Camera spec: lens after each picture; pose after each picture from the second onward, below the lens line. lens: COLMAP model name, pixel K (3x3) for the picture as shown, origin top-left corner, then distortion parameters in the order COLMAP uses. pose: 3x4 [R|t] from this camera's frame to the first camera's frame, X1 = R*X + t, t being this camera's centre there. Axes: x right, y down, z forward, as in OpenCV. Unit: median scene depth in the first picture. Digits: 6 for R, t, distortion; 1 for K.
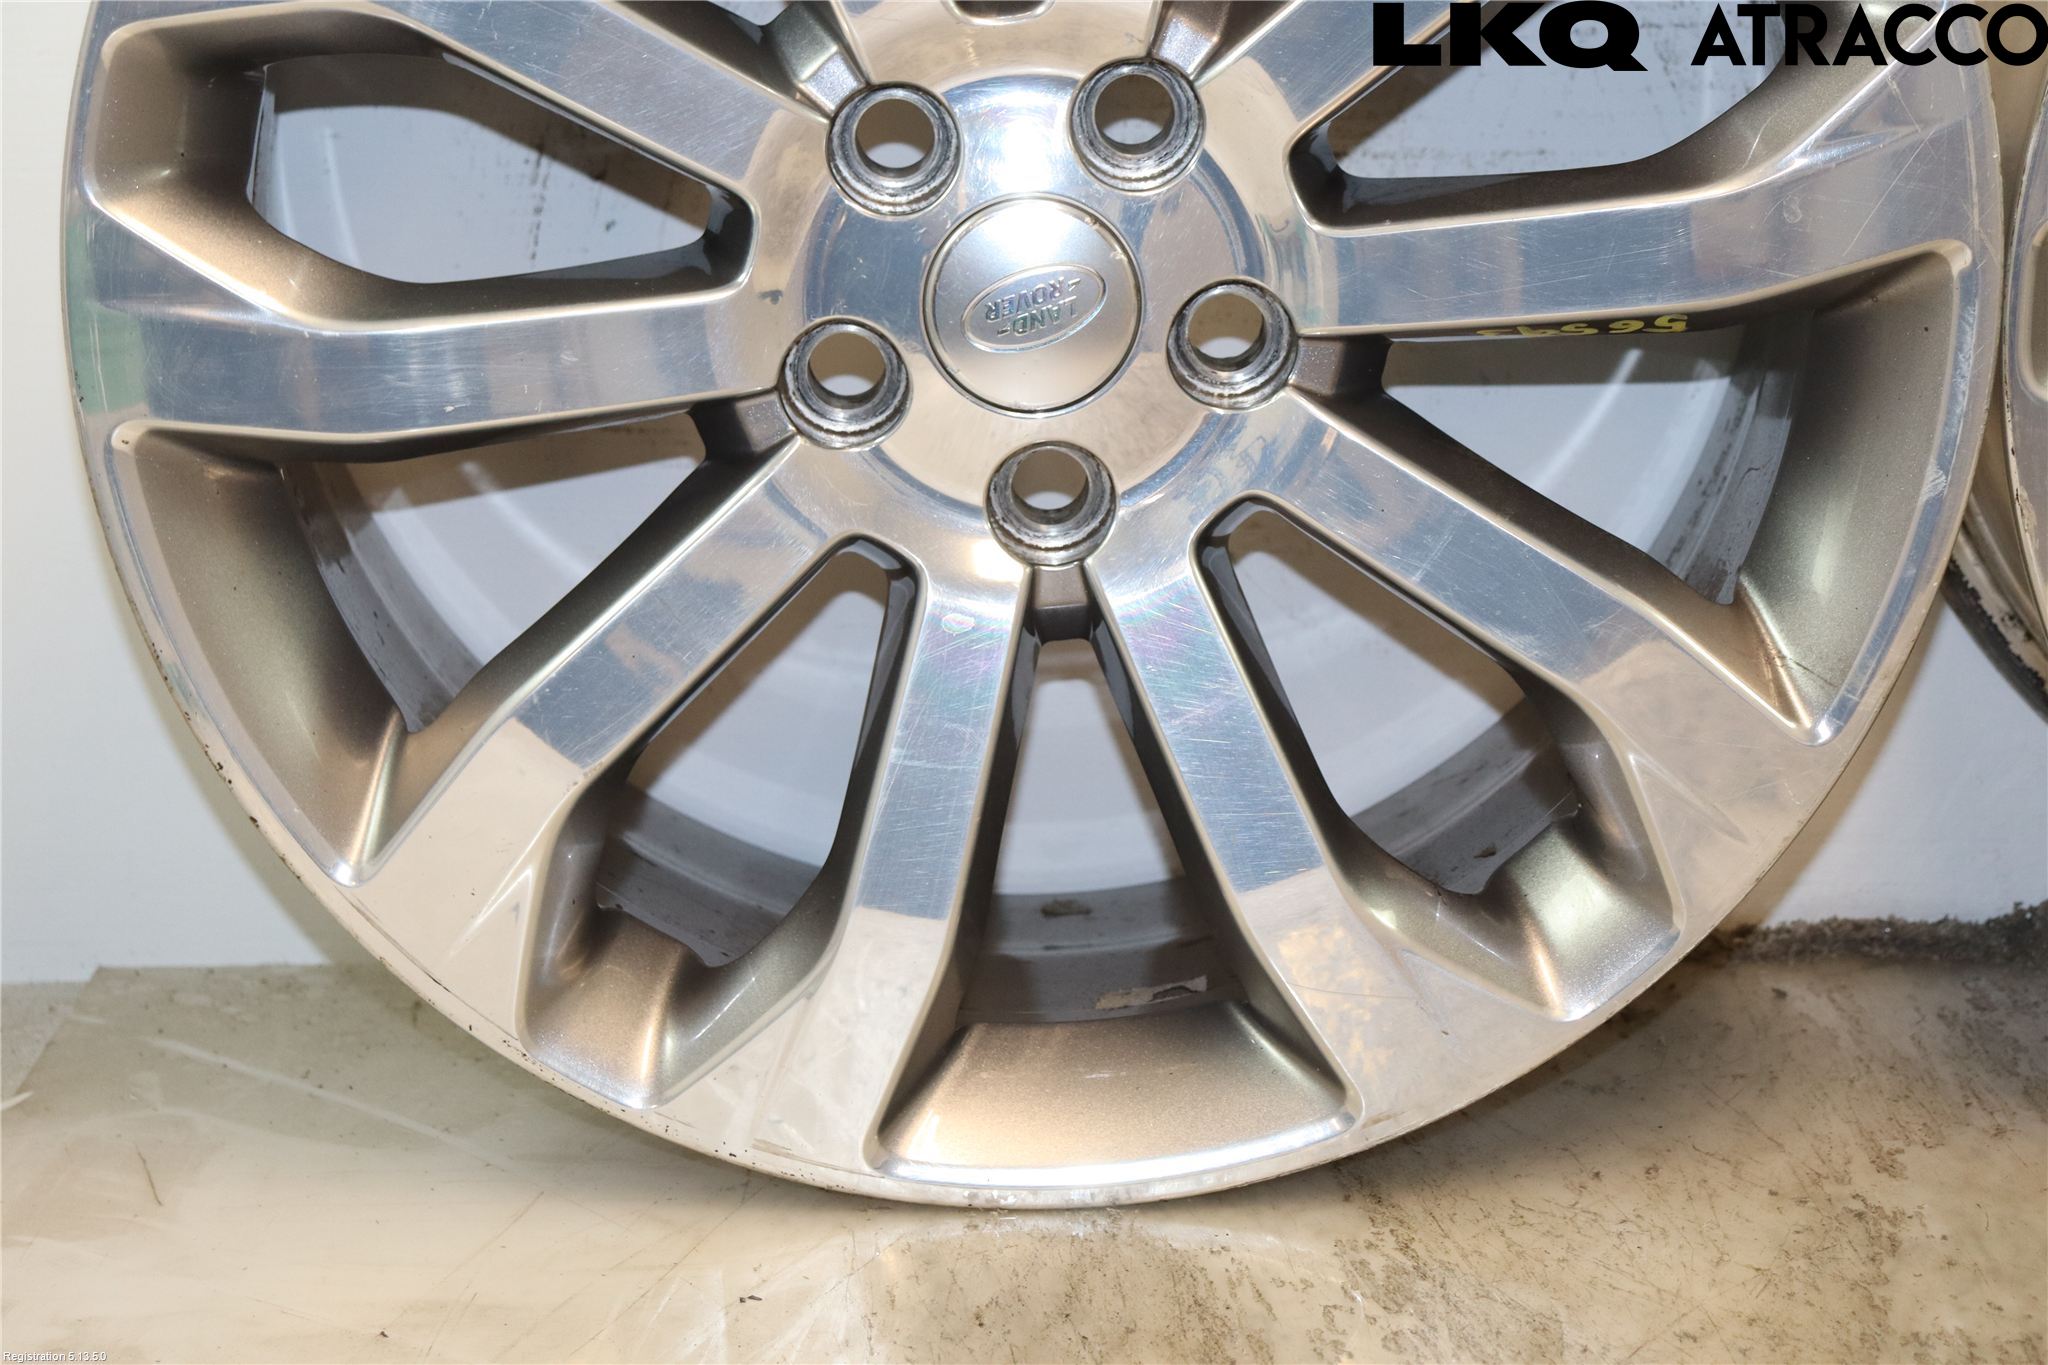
lens RADIAL K [[4322.7, 0, 1024.0], [0, 4322.7, 682.5], [0, 0, 1]] dist [0.275610, 0.641652]
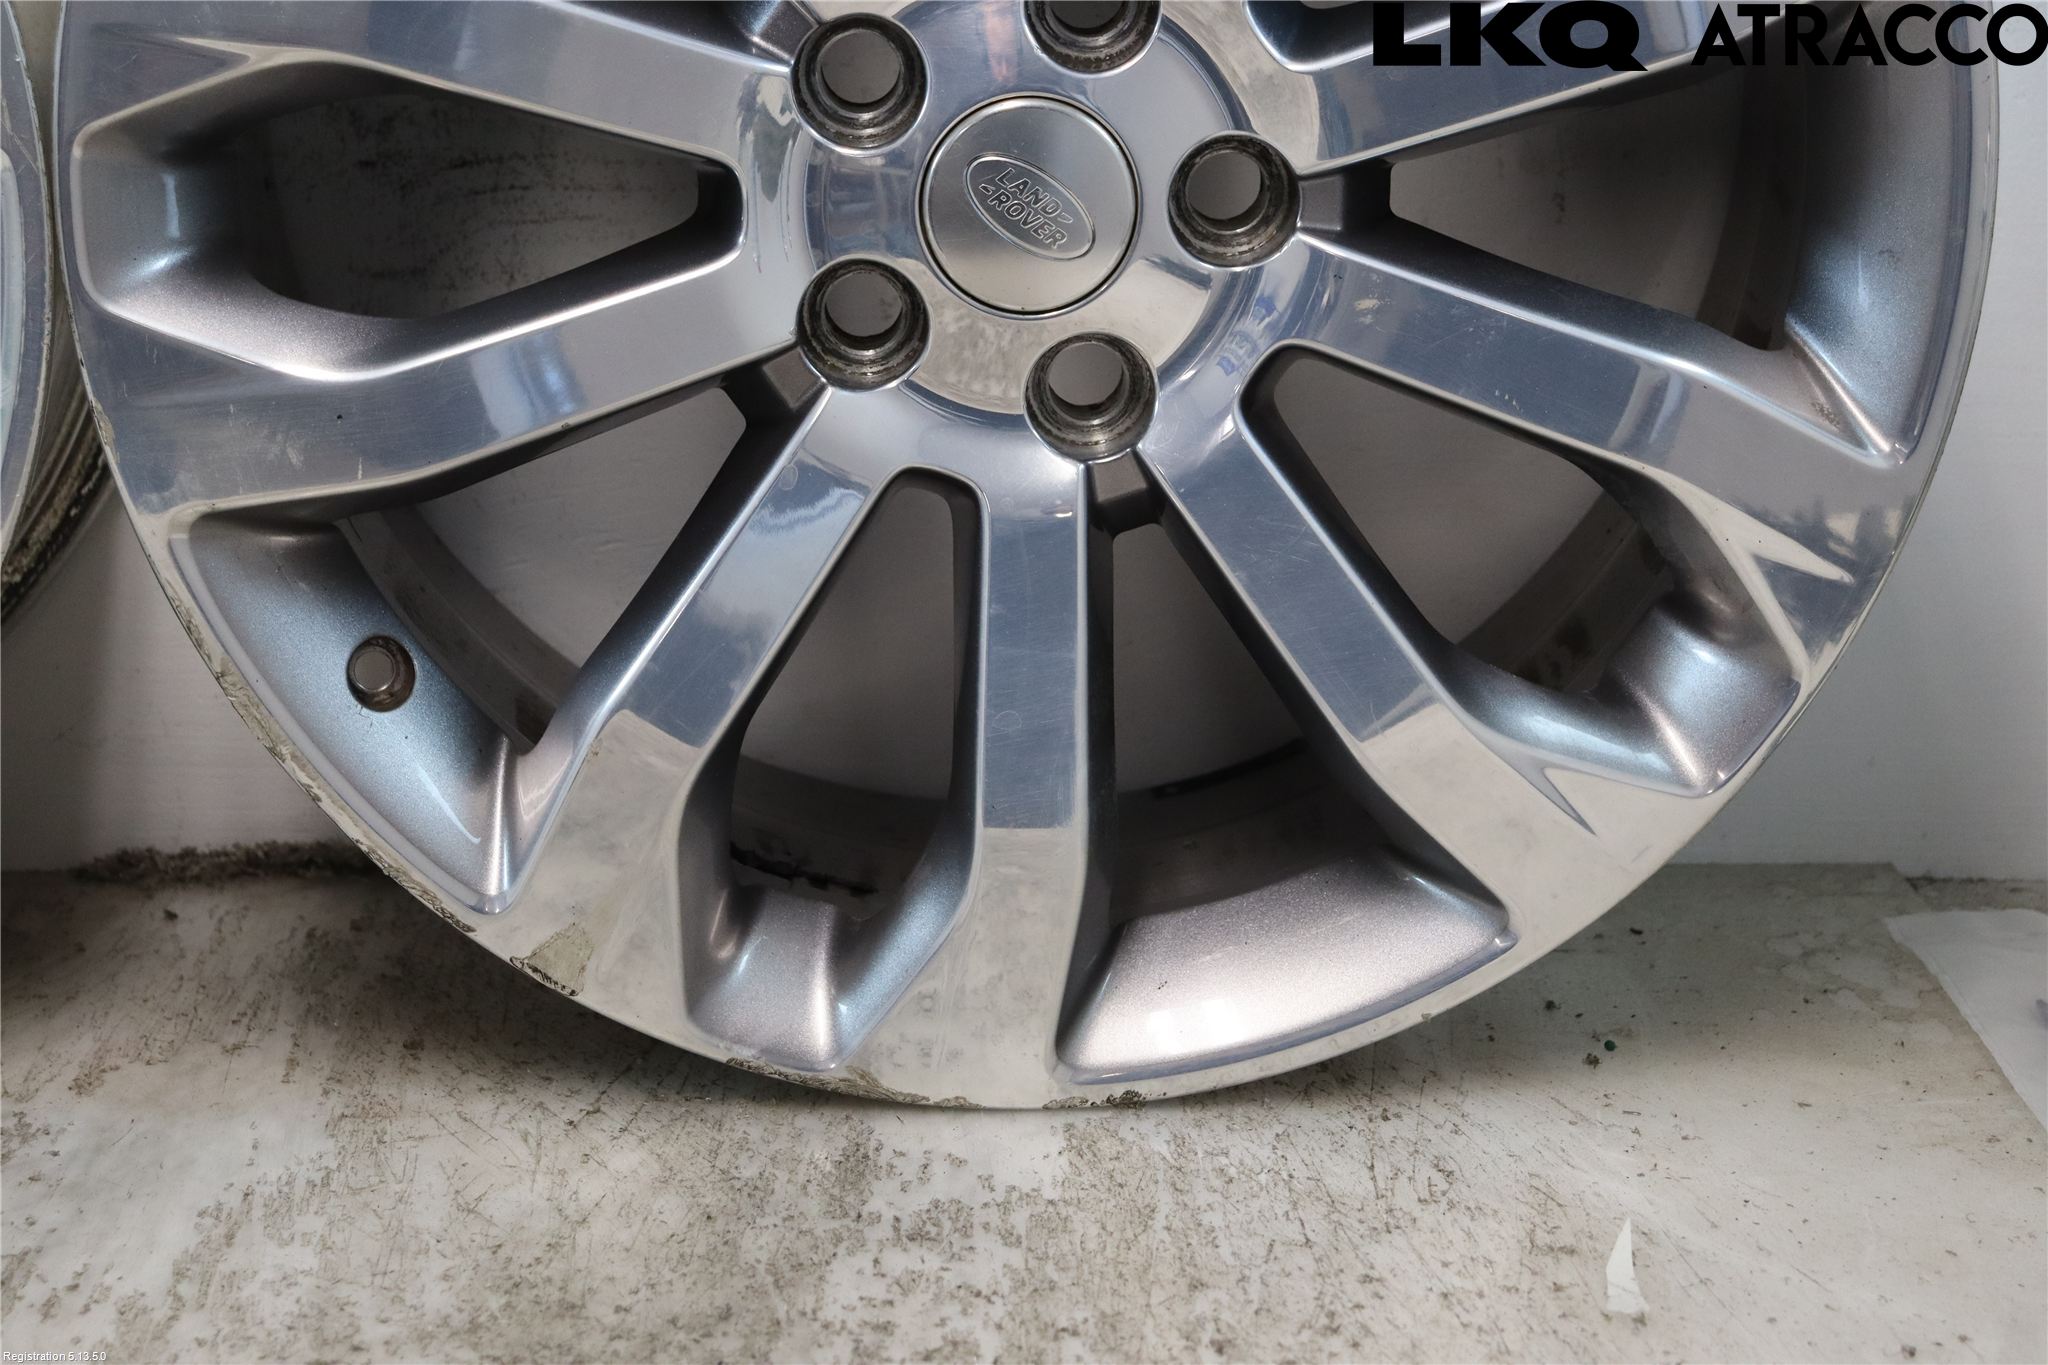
lens RADIAL K [[4032.7, 0, 1024.0], [0, 4032.7, 682.5], [0, 0, 1]] dist [0.233176, 0.371376]
pose [[0.999792, 0.009293, 0.018145, 0.416969], [-0.009417, 0.999933, 0.006792, 0.011270], [-0.018081, -0.006961, 0.999812, 0.069417]]
